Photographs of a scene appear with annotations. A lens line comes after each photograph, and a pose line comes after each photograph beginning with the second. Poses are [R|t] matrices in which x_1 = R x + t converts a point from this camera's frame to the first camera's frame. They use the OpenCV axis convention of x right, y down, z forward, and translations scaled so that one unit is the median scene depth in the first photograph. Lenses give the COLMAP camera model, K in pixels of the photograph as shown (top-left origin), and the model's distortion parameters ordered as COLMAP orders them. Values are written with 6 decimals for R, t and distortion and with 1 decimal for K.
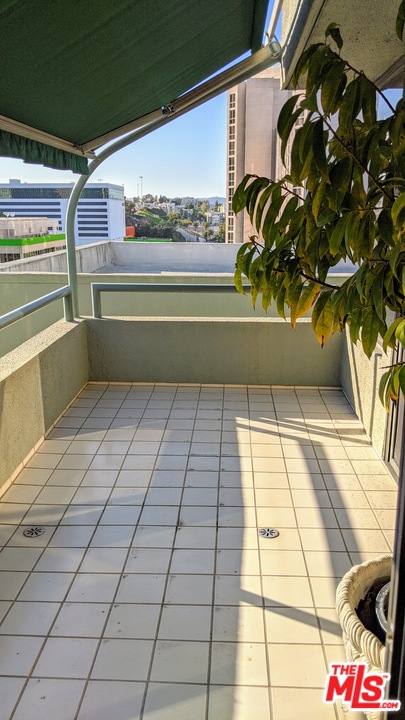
lens RADIAL K [[577.1, 0, 202.5], [0, 577.1, 360.0], [0, 0, 1]] dist [0.130390, -0.232338]
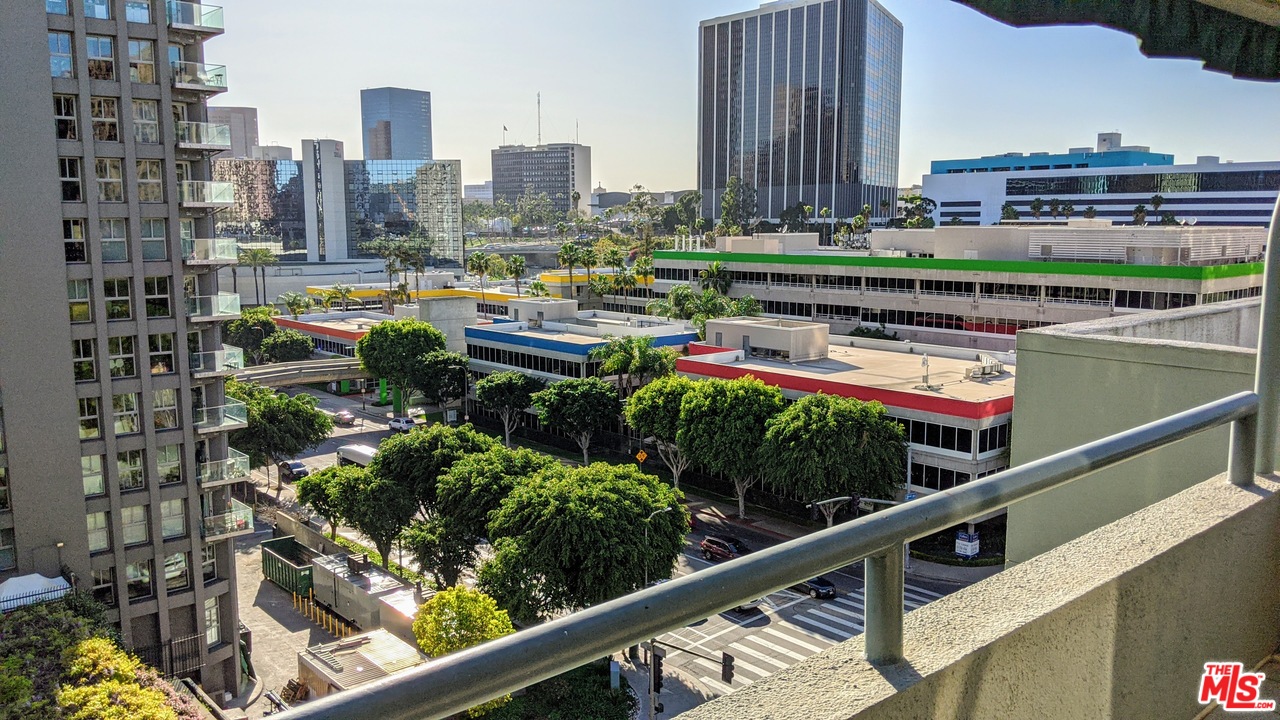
lens RADIAL K [[1026.0, 0, 640.0], [0, 1026.0, 360.0], [0, 0, 1]] dist [0.130390, -0.232338]
pose [[0.703302, 0.097254, -0.704208, -0.022874], [-0.174789, 0.983846, -0.038690, -0.033673], [0.689069, 0.150298, 0.708939, 0.157819]]
